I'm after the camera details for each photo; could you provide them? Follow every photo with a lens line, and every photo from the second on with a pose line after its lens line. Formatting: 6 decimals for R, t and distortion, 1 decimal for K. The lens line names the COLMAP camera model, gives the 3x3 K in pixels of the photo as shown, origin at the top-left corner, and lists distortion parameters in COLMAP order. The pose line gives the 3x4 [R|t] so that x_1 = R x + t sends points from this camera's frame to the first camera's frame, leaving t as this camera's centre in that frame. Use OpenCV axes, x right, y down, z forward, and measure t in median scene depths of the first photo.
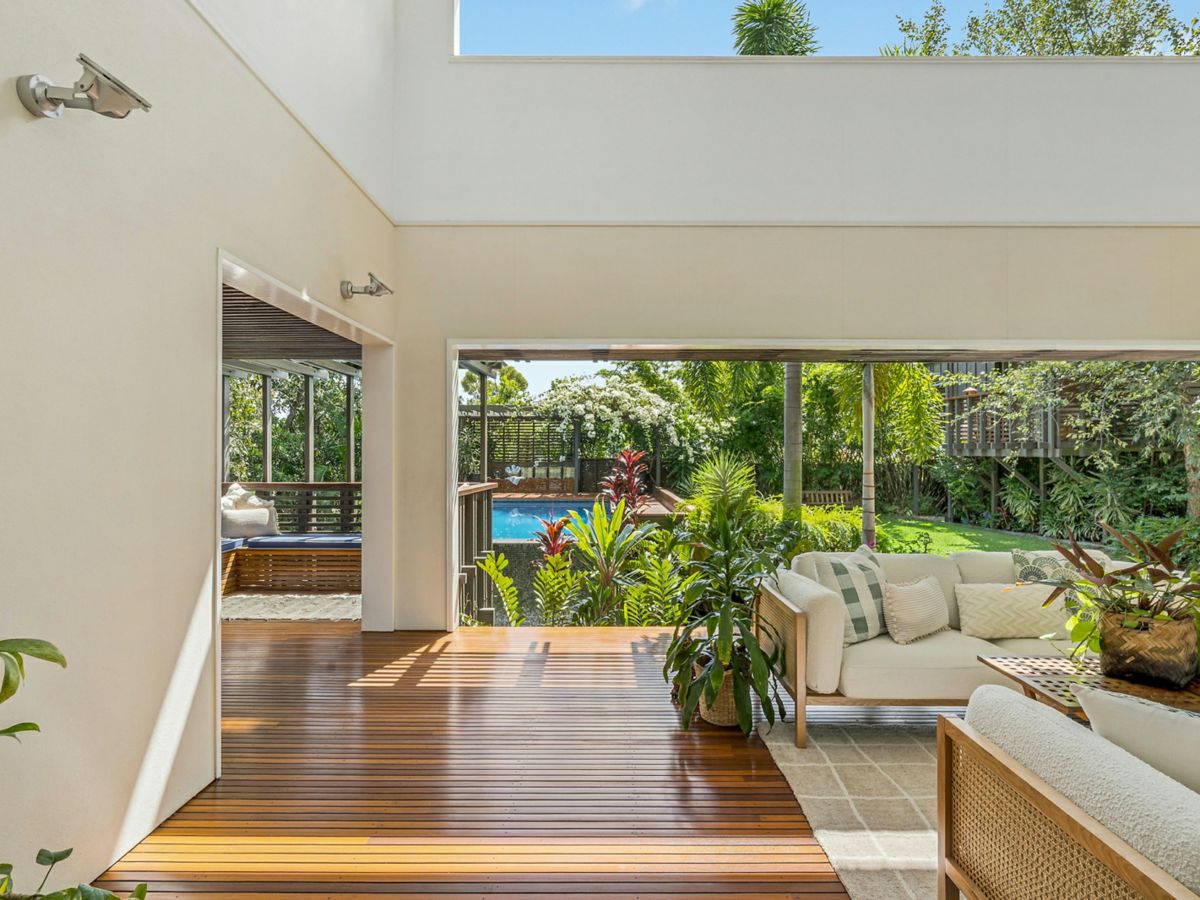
lens RADIAL K [[625.7, 0, 601.4], [0, 625.7, 456.4], [0, 0, 1]] dist [0.000870, -0.000012]
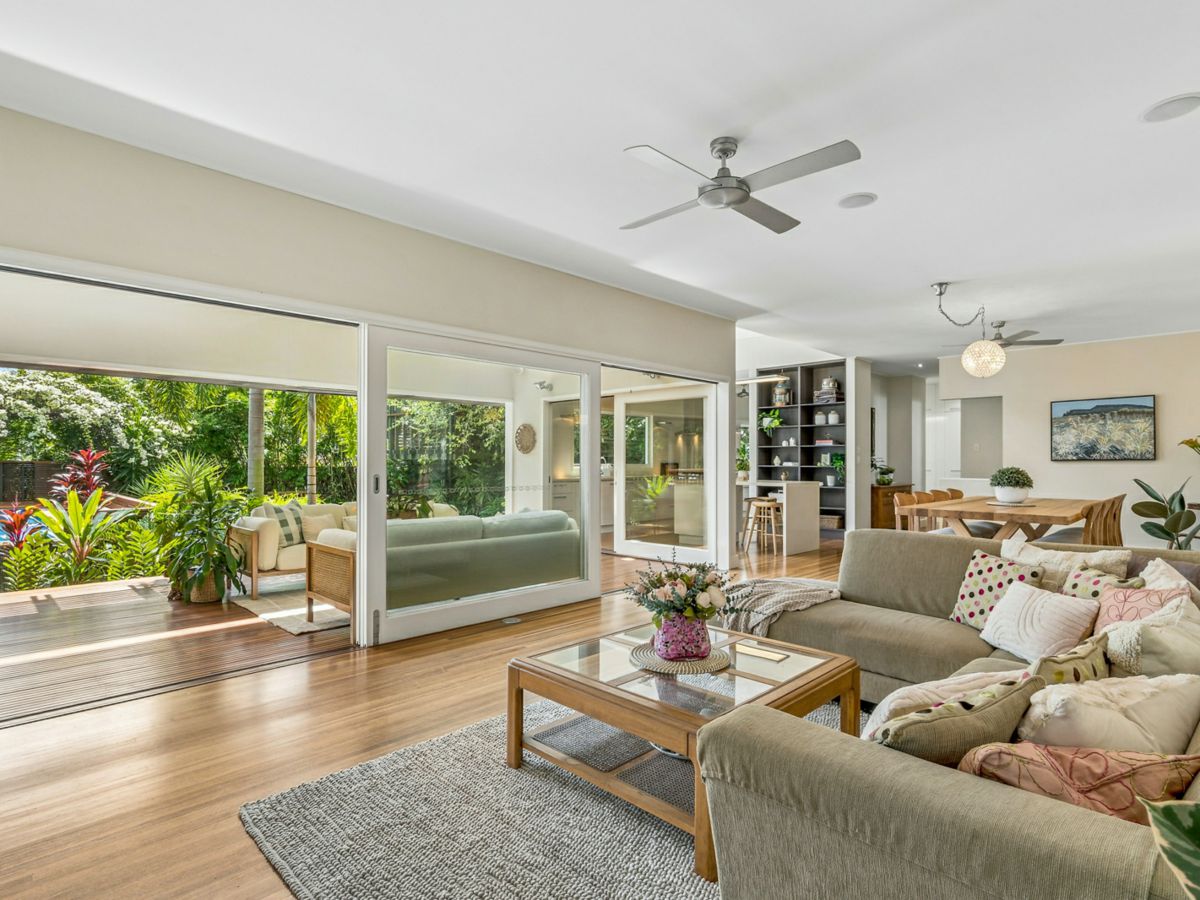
lens RADIAL K [[625.7, 0, 601.4], [0, 625.7, 456.4], [0, 0, 1]] dist [0.000870, -0.000012]
pose [[0.700821, 0.007379, 0.713299, -0.053517], [0.001065, 0.999935, -0.011391, 0.007650], [-0.713336, 0.008742, 0.700767, -0.192167]]
